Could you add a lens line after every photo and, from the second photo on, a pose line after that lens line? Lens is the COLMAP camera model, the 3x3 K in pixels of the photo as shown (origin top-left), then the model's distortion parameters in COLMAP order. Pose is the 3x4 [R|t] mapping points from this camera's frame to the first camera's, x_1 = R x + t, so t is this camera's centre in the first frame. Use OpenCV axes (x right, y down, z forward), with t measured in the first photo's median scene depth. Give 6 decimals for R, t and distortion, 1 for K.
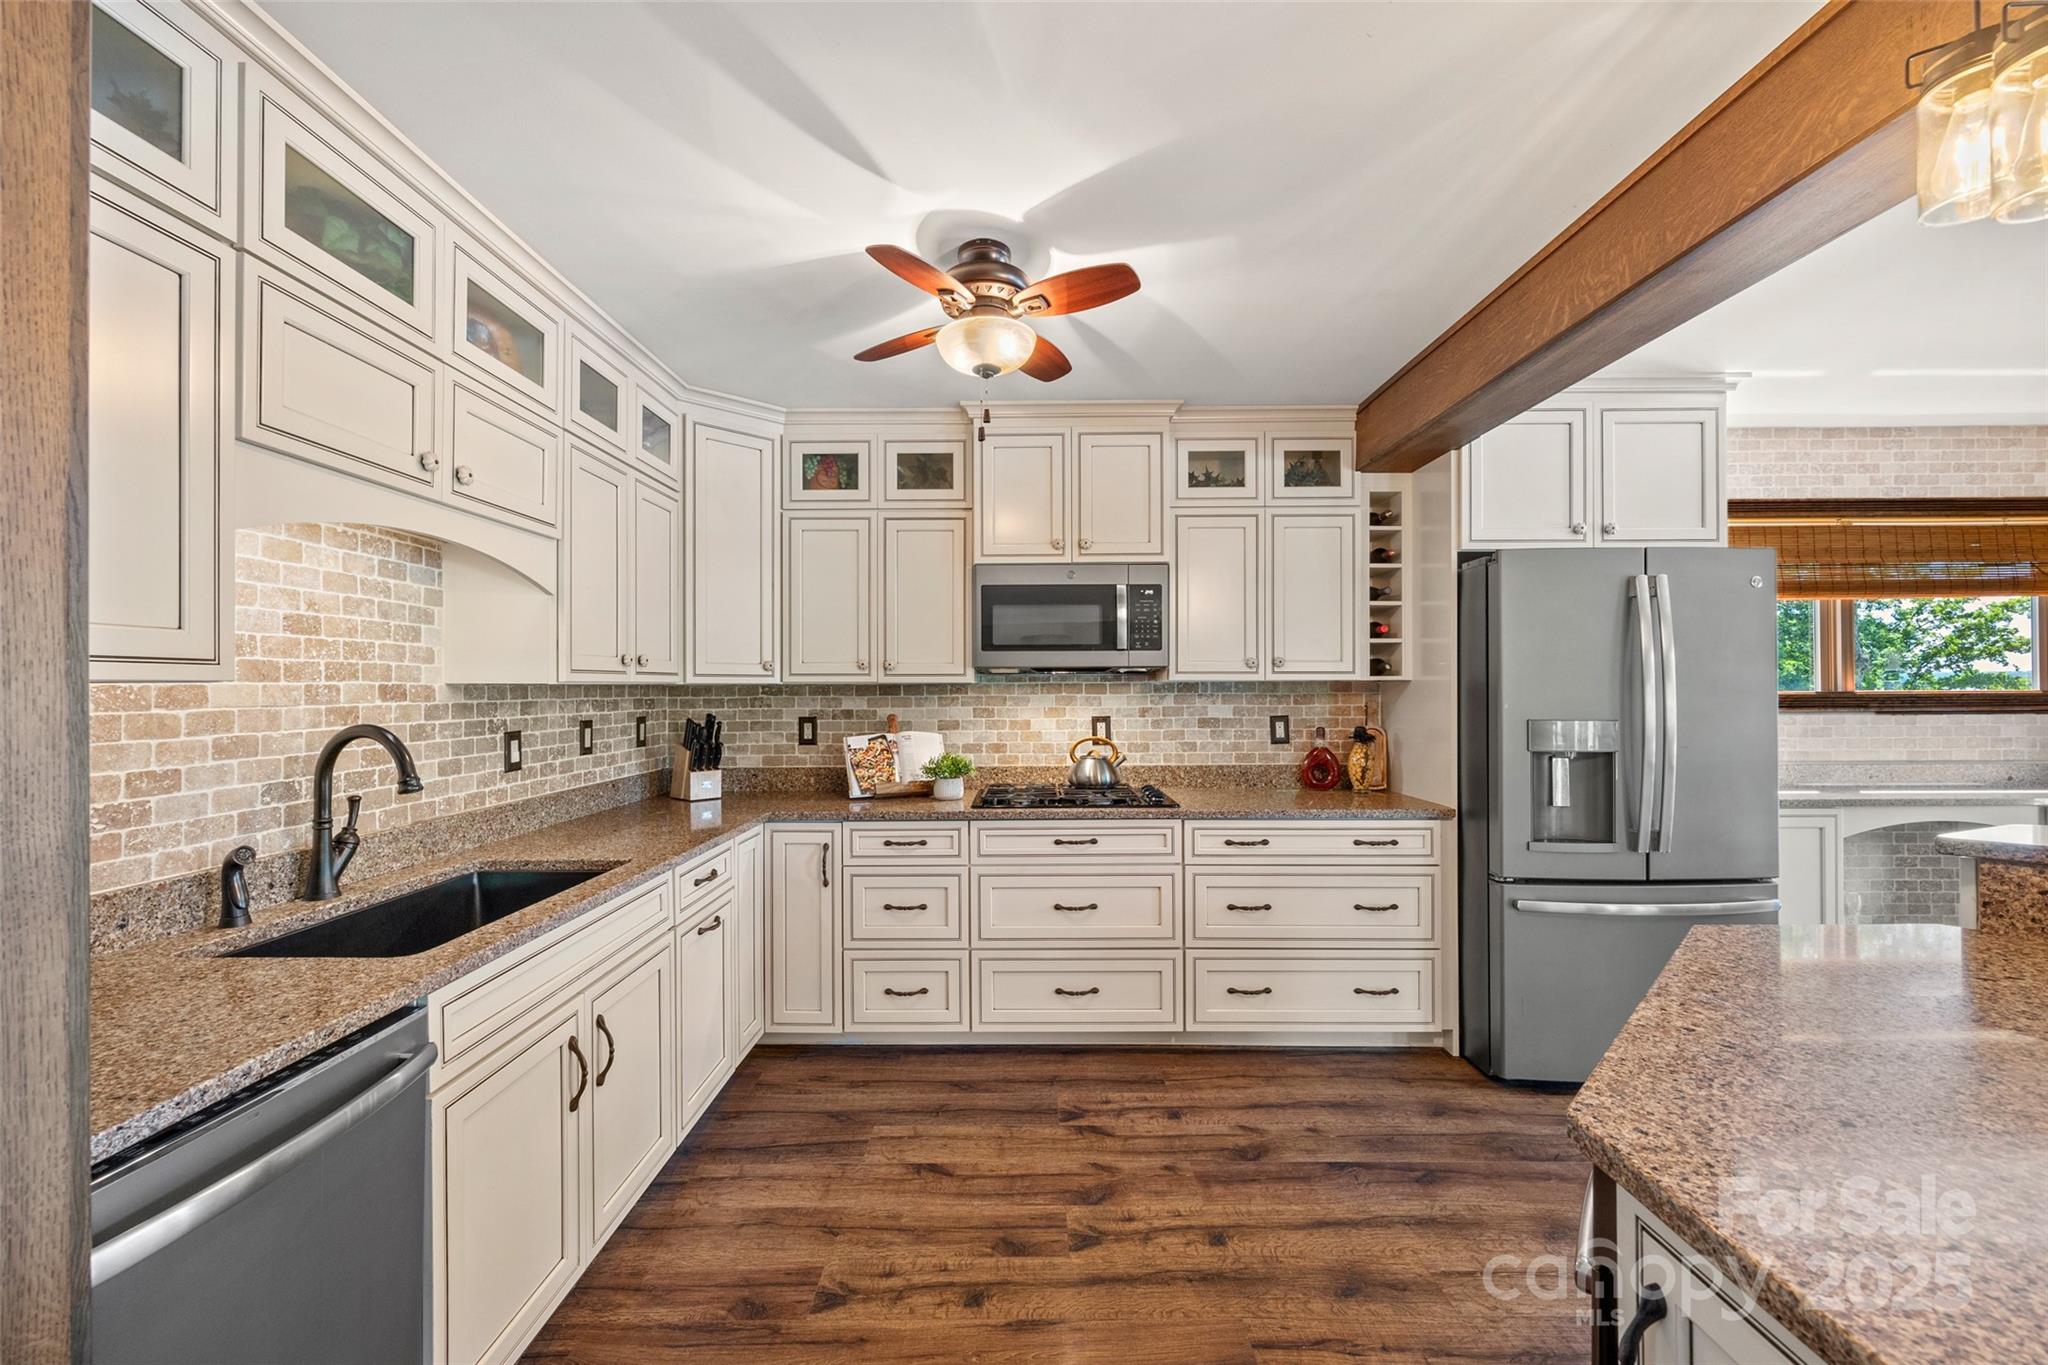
lens RADIAL K [[827.0, 0, 1020.8], [0, 827.0, 684.9], [0, 0, 1]] dist [0.000785, -0.000437]
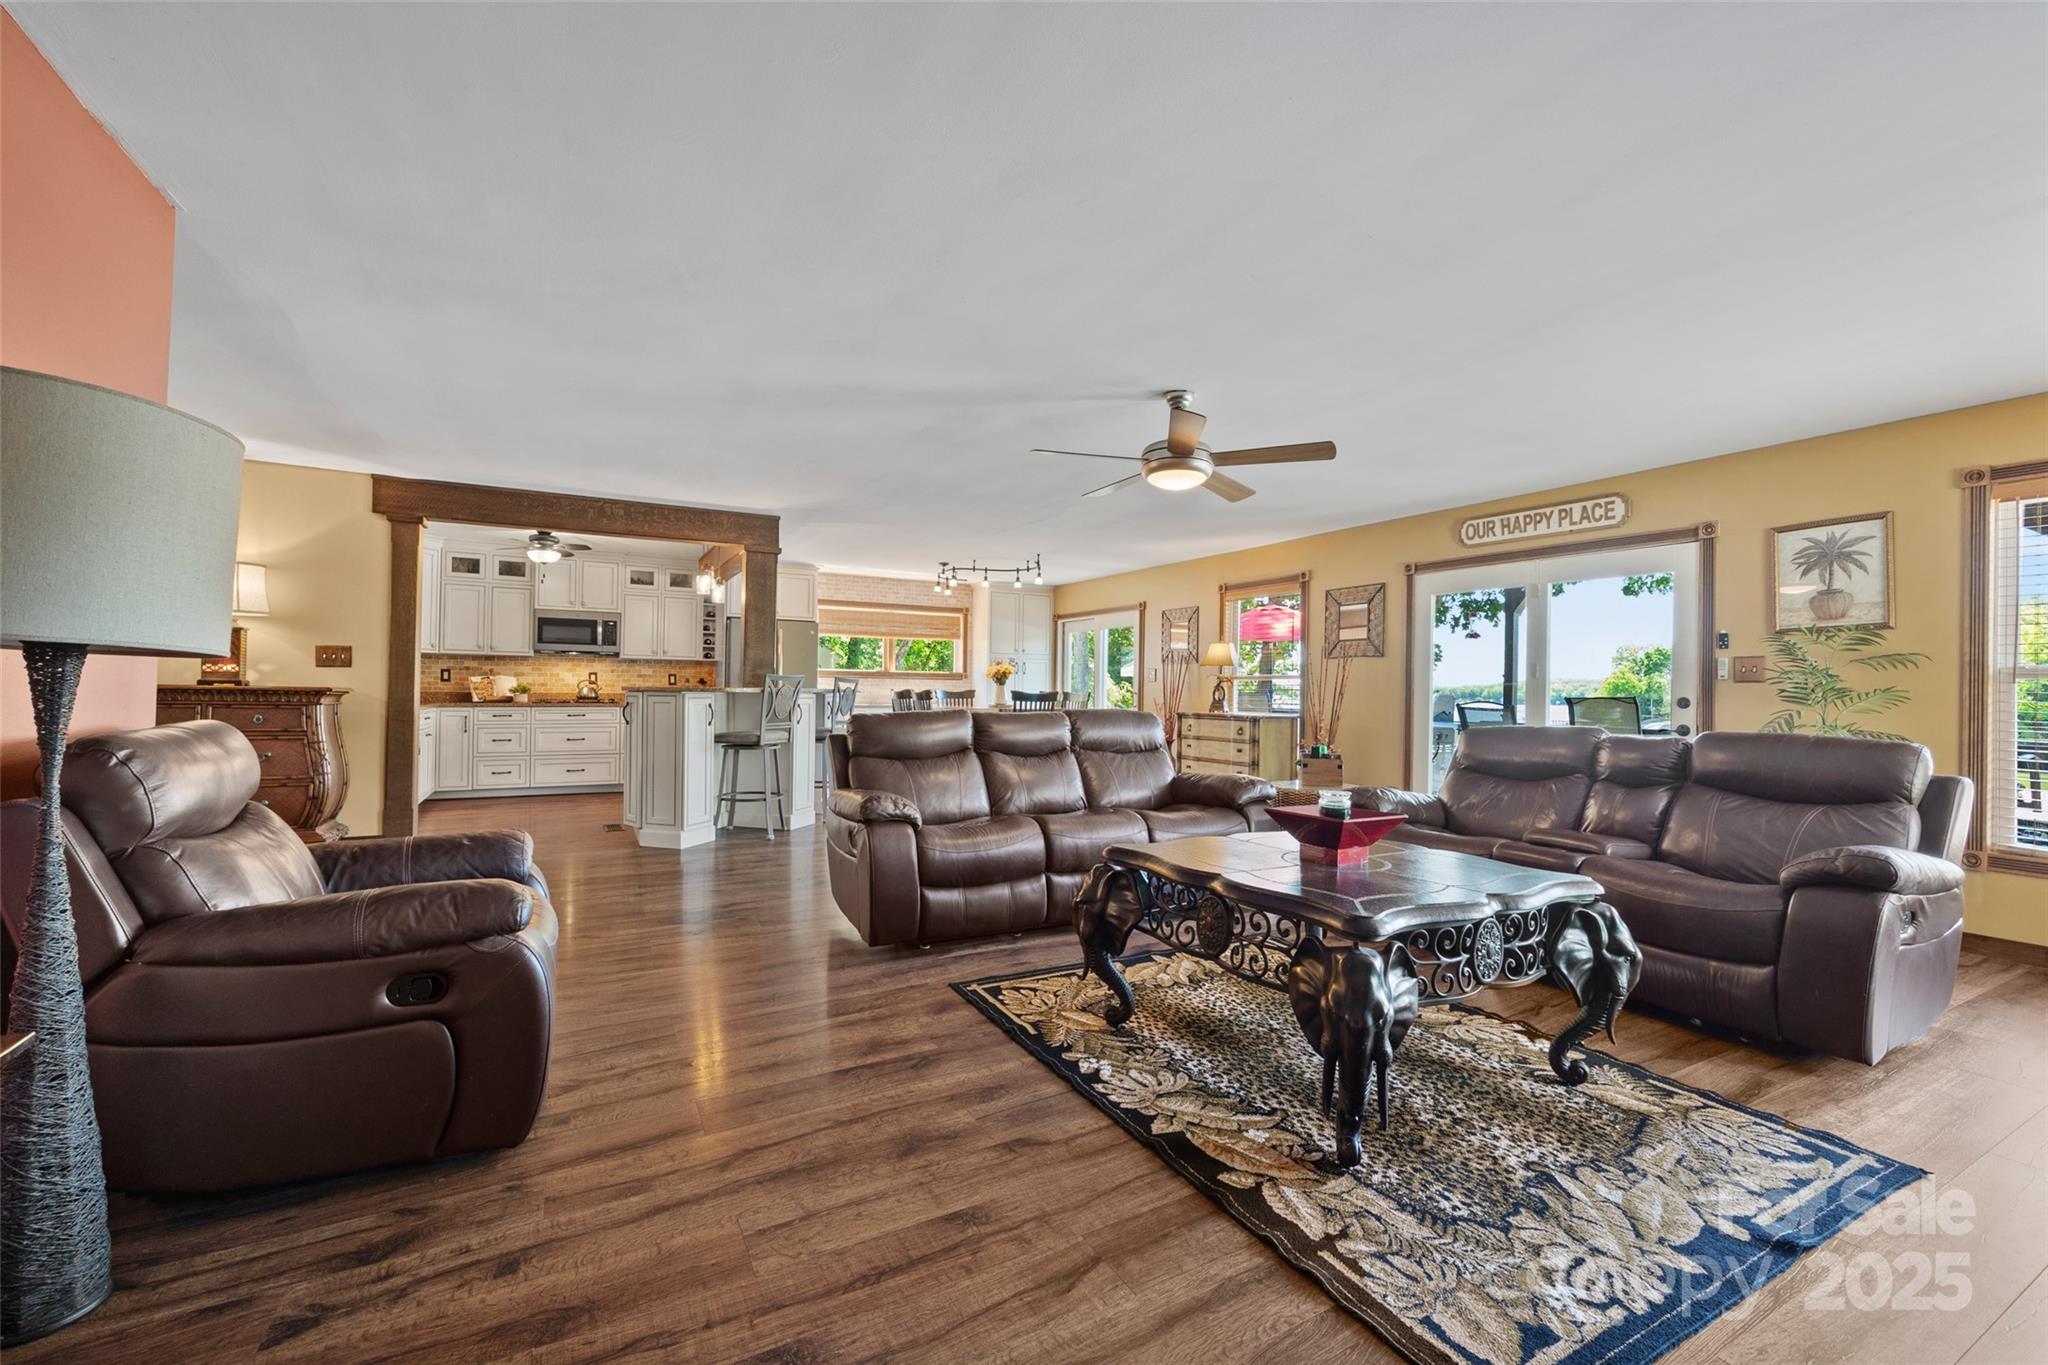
lens RADIAL K [[827.0, 0, 1021.0], [0, 827.0, 688.5], [0, 0, 1]] dist [0.000785, -0.000437]
pose [[0.882401, 0.019537, 0.470092, 0.069849], [-0.022281, 0.999752, 0.000272, 0.062734], [-0.469970, -0.010714, 0.882617, -1.880590]]
